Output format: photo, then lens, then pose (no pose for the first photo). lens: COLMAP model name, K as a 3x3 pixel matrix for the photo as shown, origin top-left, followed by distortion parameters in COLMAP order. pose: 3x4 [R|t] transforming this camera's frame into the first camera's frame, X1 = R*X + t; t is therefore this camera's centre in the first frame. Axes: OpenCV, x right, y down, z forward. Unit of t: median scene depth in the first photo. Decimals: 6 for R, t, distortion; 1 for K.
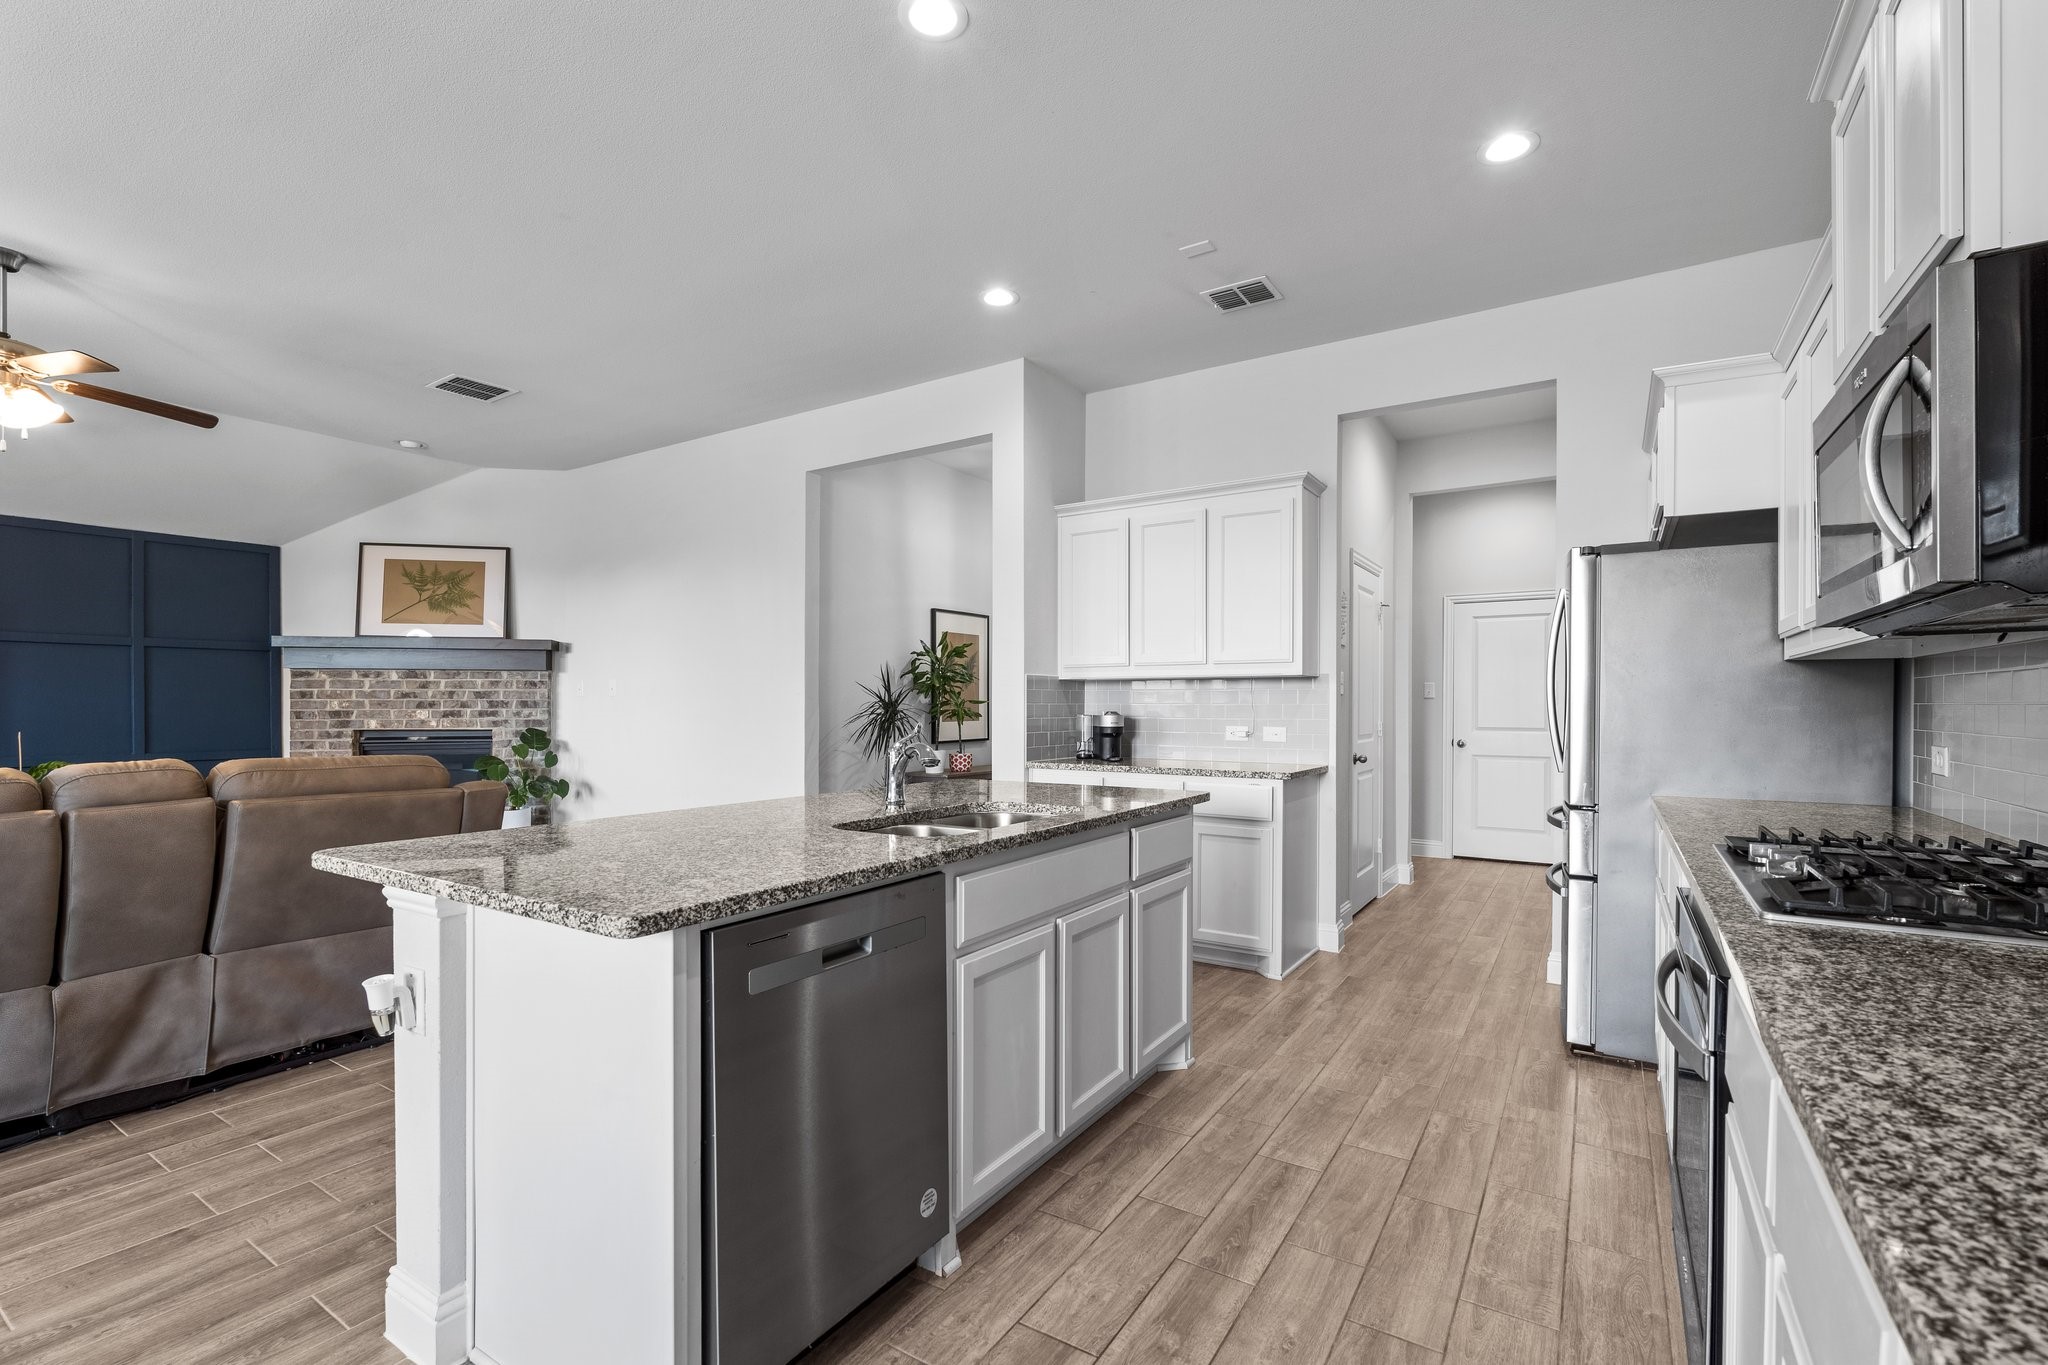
lens RADIAL K [[910.4, 0, 1022.4], [0, 910.4, 700.6], [0, 0, 1]] dist [-0.002293, -0.000179]
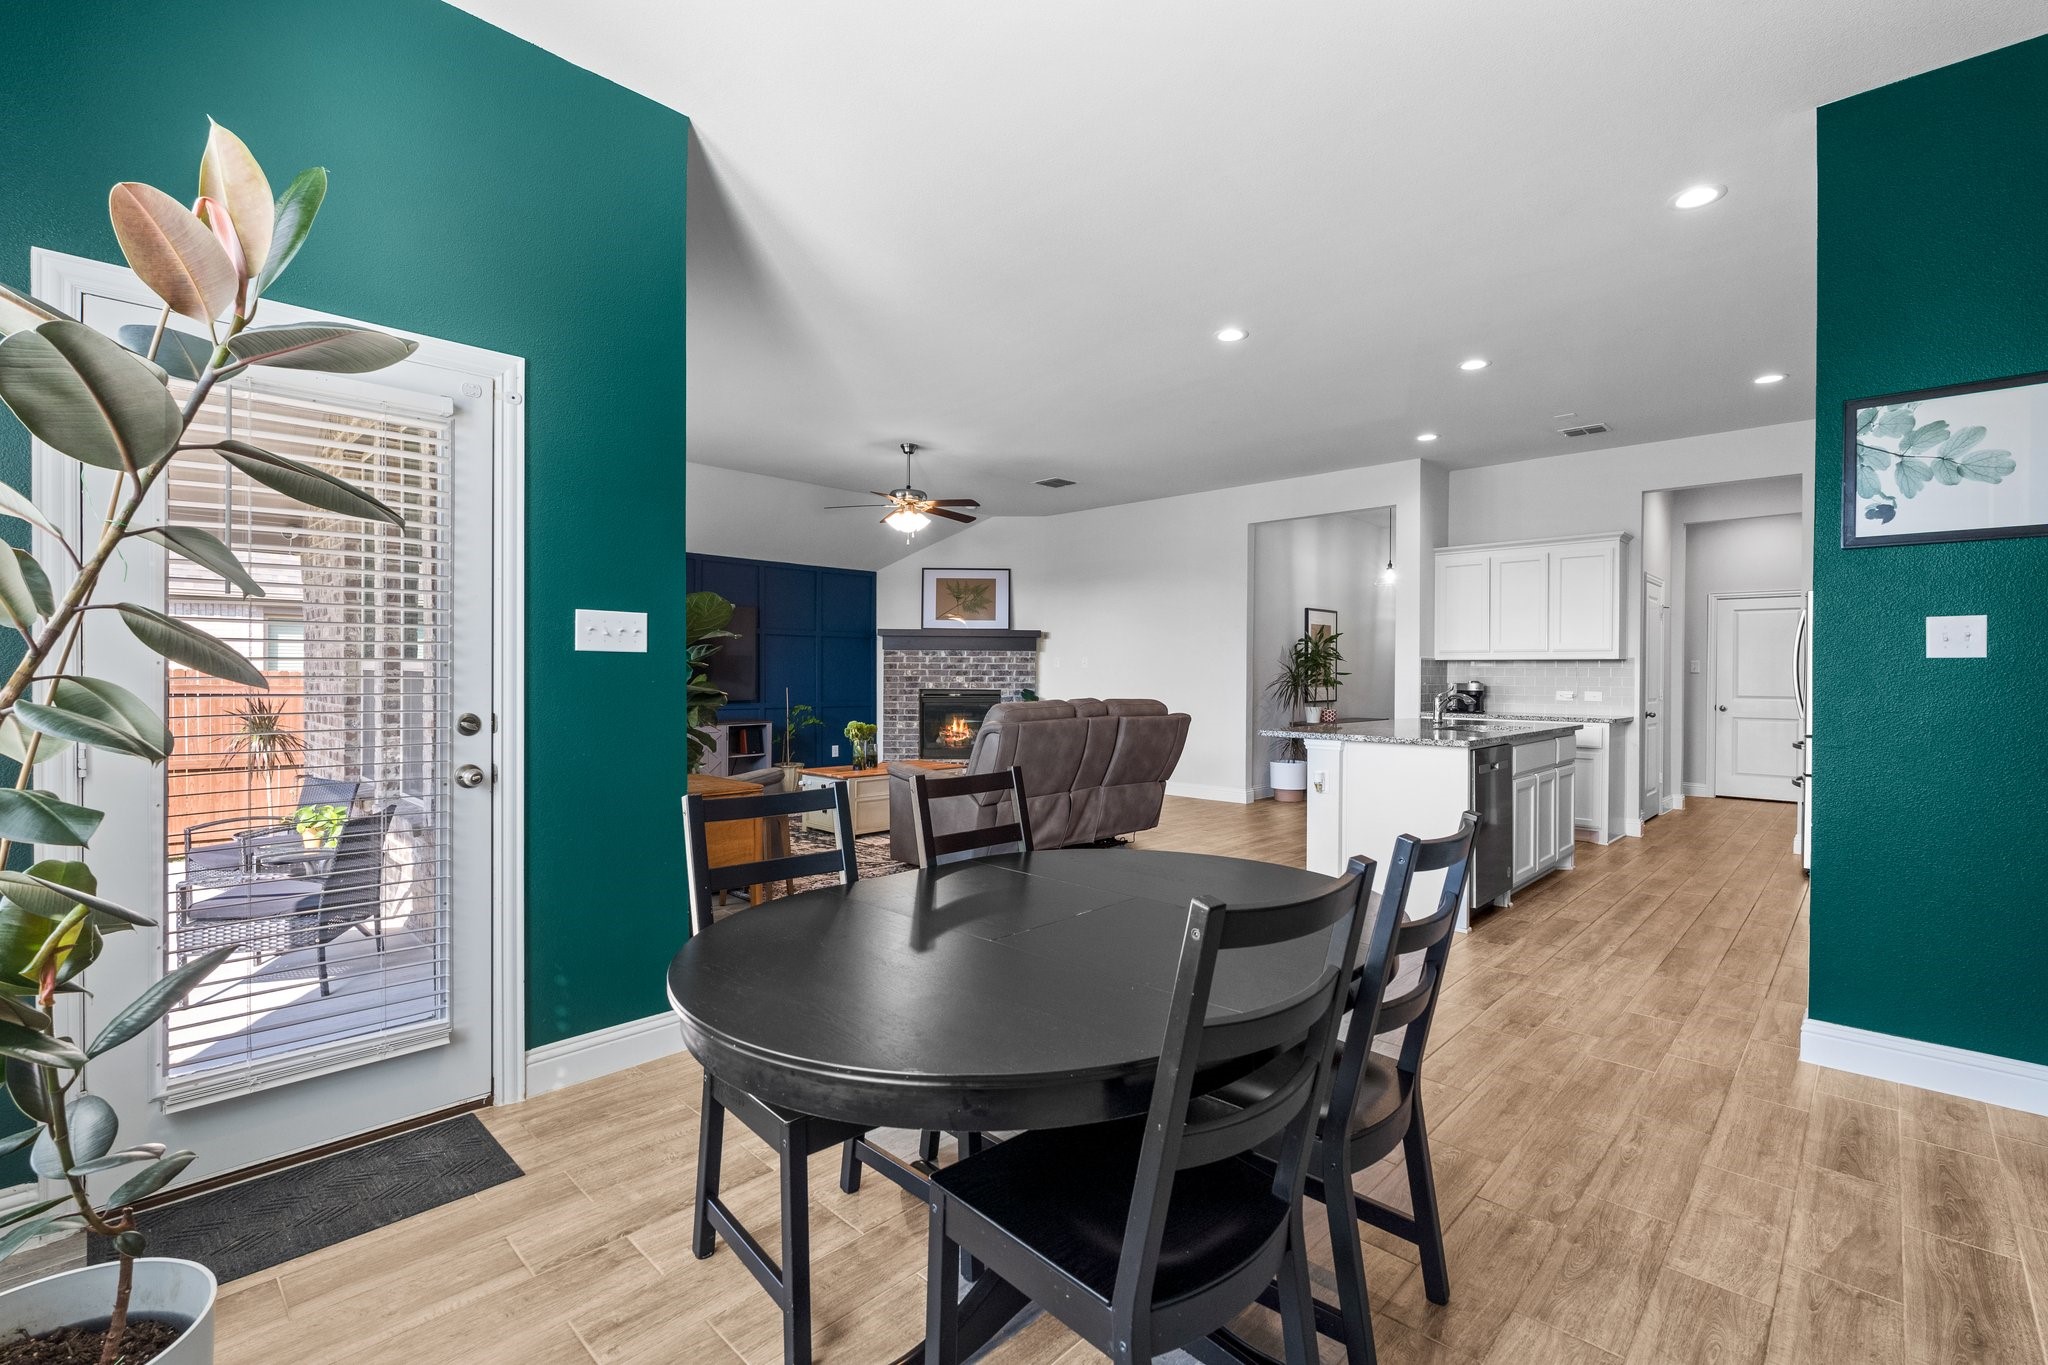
lens RADIAL K [[910.4, 0, 1021.4], [0, 910.4, 669.0], [0, 0, 1]] dist [-0.002293, -0.000179]
pose [[0.981375, 0.005976, -0.192008, -0.348876], [-0.006181, 0.999981, -0.000471, -0.002808], [0.192001, 0.001649, 0.981393, -0.643694]]
